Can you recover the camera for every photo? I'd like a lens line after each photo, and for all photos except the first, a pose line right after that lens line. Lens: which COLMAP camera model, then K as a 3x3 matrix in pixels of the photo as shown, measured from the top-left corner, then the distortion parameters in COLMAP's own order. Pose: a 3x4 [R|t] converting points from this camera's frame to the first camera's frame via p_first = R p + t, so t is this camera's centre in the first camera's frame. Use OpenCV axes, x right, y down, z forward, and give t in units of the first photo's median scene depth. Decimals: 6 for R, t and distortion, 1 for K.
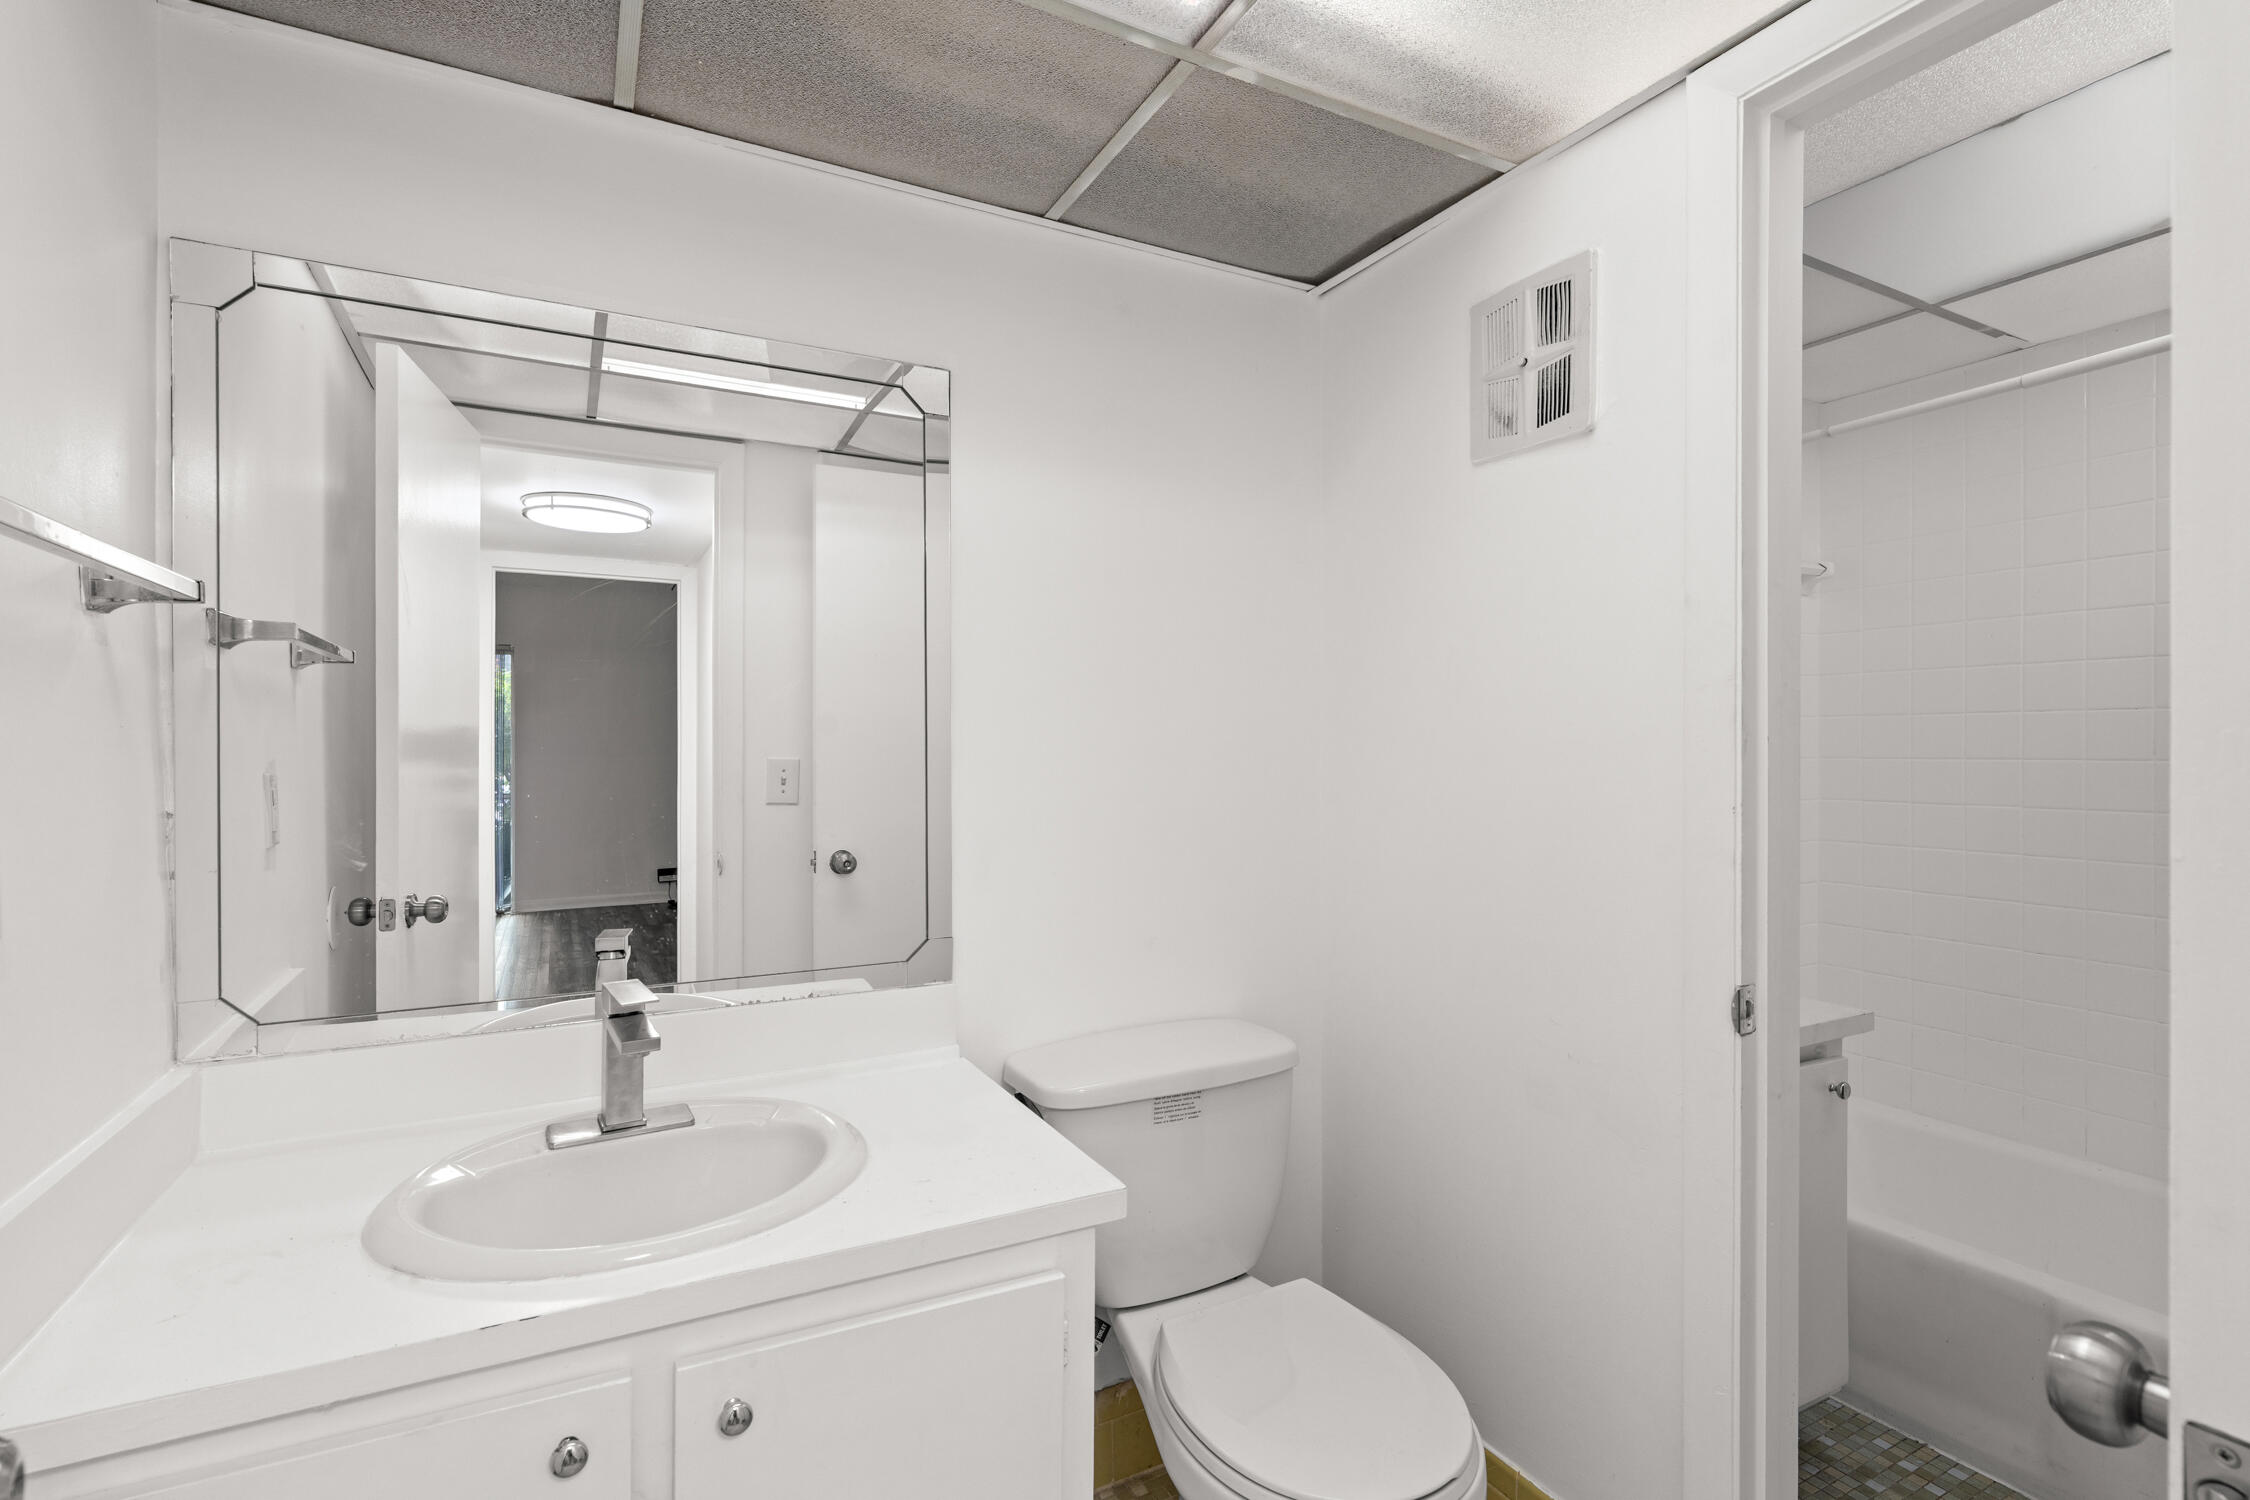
lens RADIAL K [[1035.0, 0, 1122.4], [0, 1035.0, 746.9], [0, 0, 1]] dist [0.000099, 0.000984]
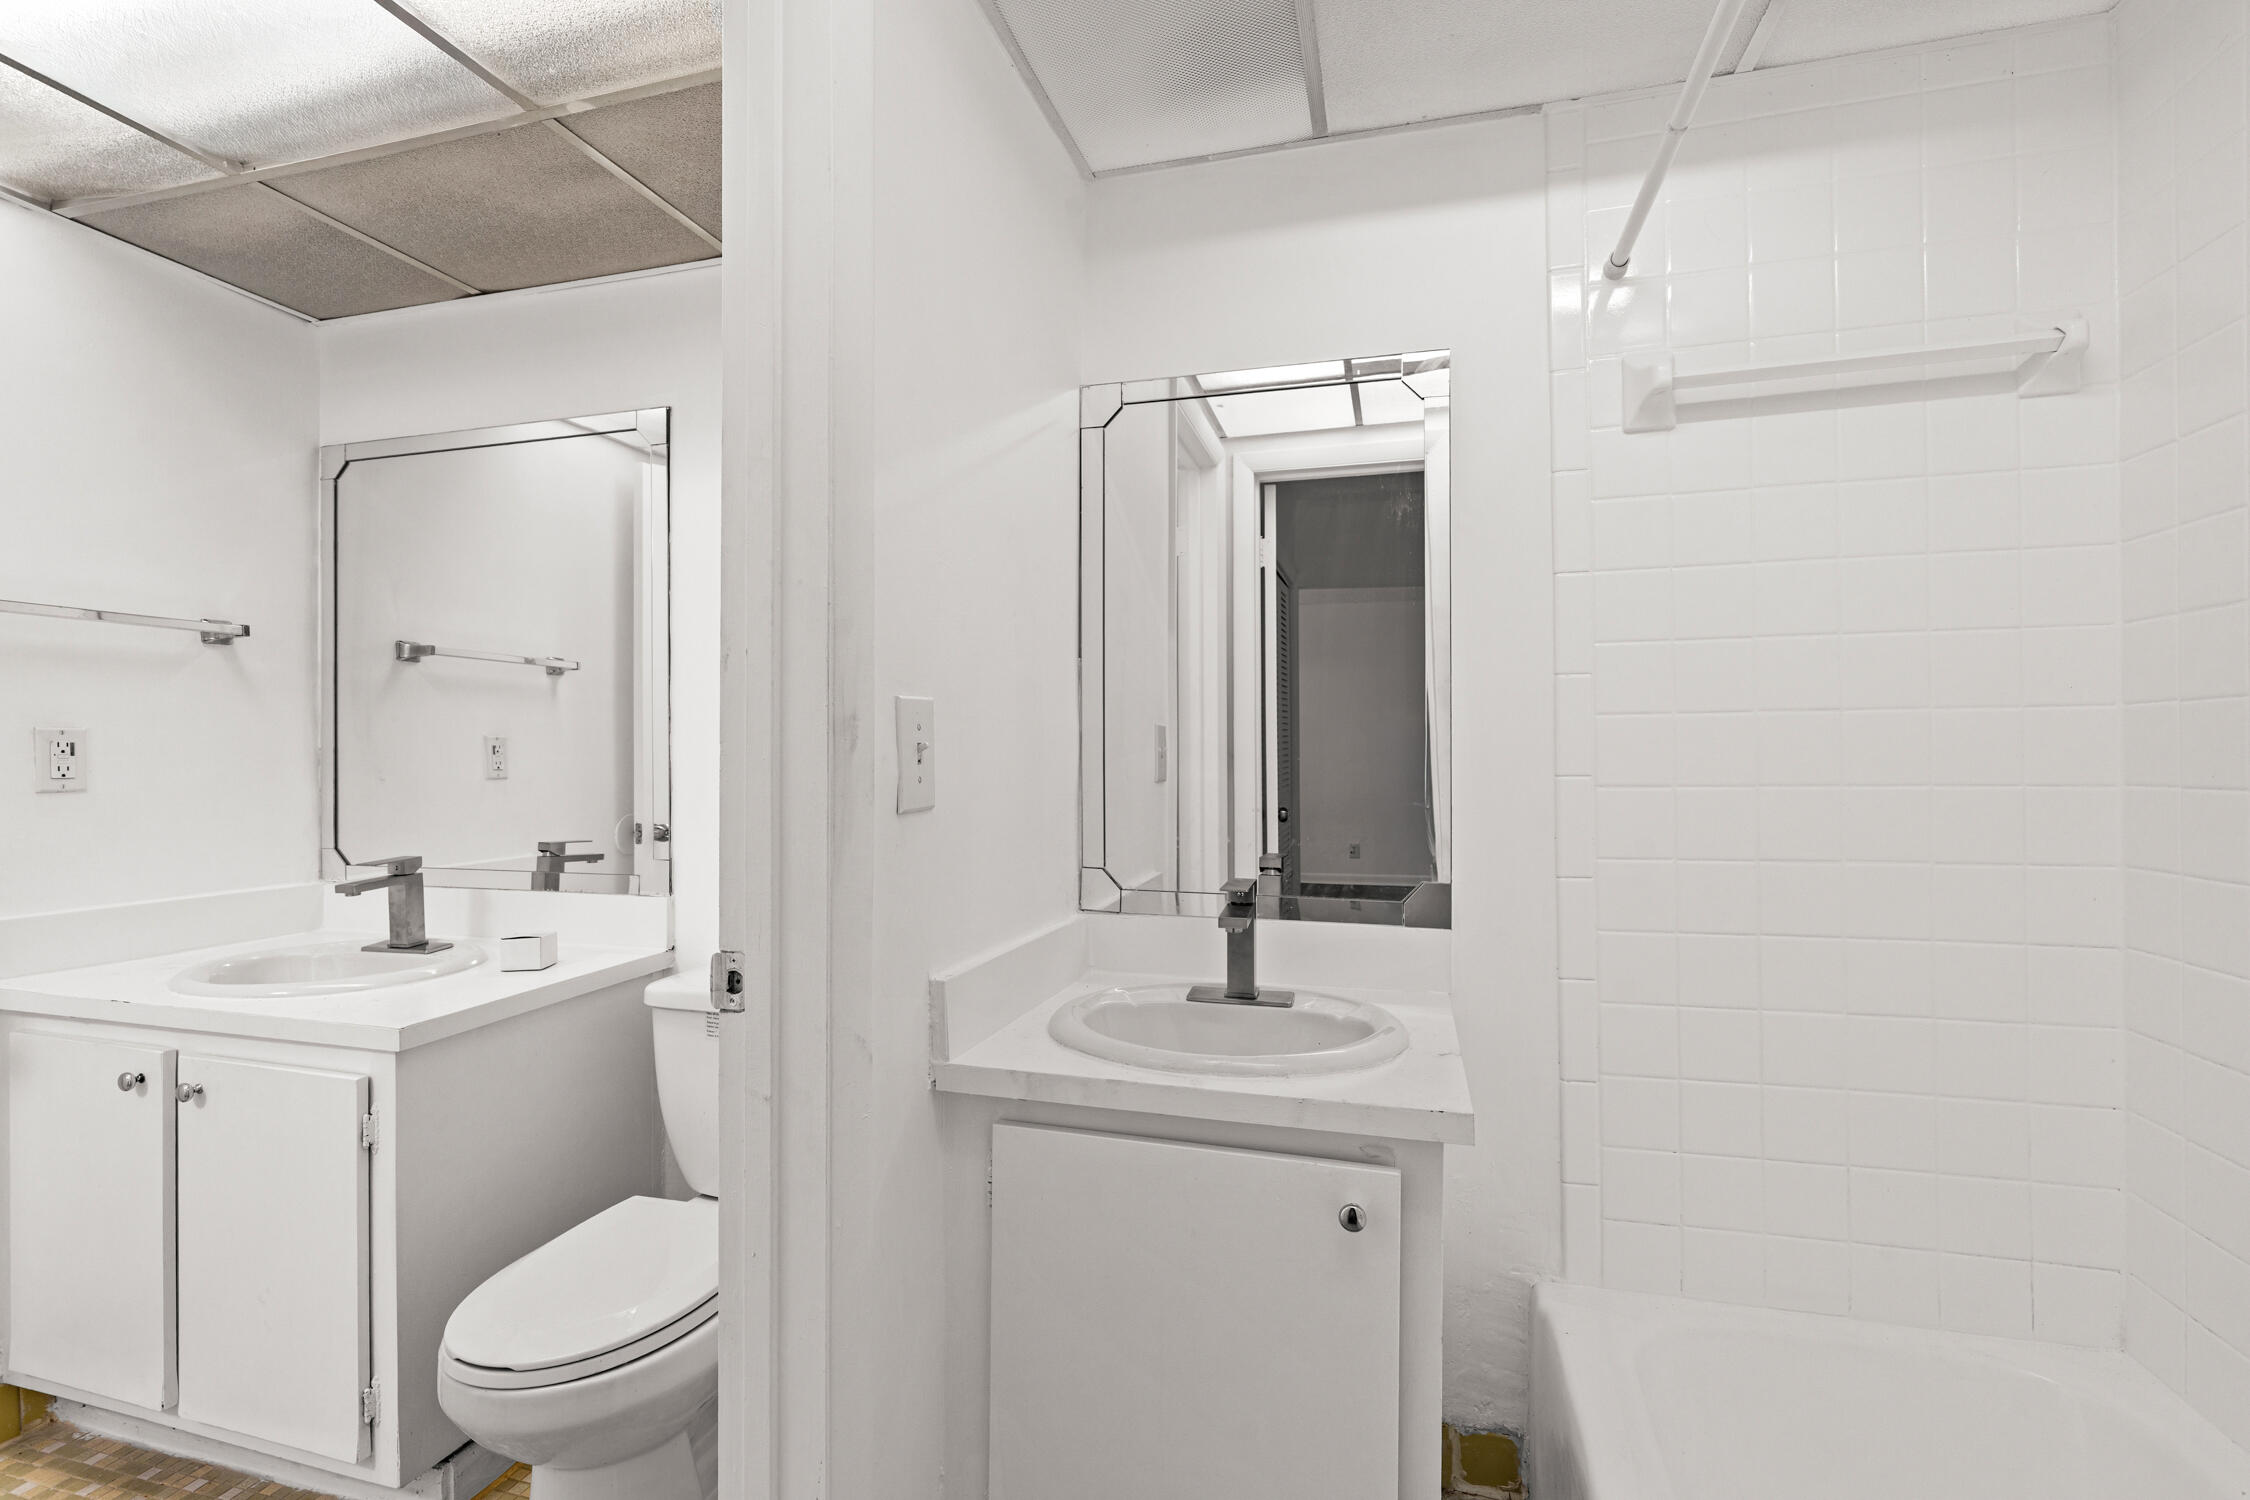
lens RADIAL K [[1035.0, 0, 1124.0], [0, 1035.0, 752.9], [0, 0, 1]] dist [0.000099, 0.000984]
pose [[0.728414, 0.001197, -0.685136, 0.871194], [-0.001741, 0.999998, -0.000103, 0.042133], [0.685135, 0.001268, 0.728415, 0.375196]]
